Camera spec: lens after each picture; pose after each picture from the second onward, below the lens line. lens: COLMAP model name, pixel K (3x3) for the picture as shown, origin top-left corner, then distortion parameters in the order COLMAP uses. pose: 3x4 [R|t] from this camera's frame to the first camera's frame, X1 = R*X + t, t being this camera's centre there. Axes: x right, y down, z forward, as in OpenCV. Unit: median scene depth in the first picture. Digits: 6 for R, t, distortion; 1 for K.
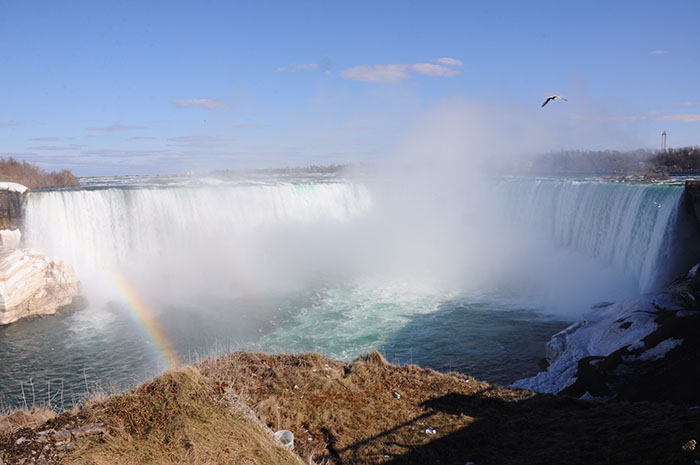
lens RADIAL K [[566.2, 0, 349.0], [0, 566.2, 233.5], [0, 0, 1]] dist [-0.093833, 0.006295]
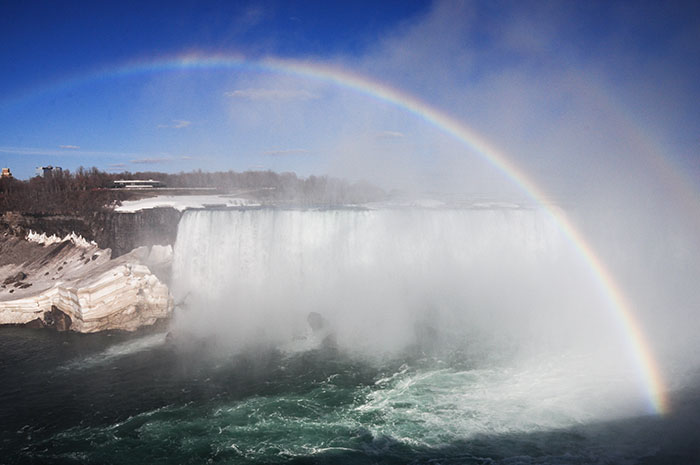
lens RADIAL K [[566.2, 0, 350.3], [0, 566.2, 236.4], [0, 0, 1]] dist [-0.093833, 0.006295]
pose [[0.687667, 0.065833, -0.723035, 0.479610], [-0.084118, 0.996398, 0.010720, -0.075833], [0.721136, 0.053449, 0.690728, 0.571786]]
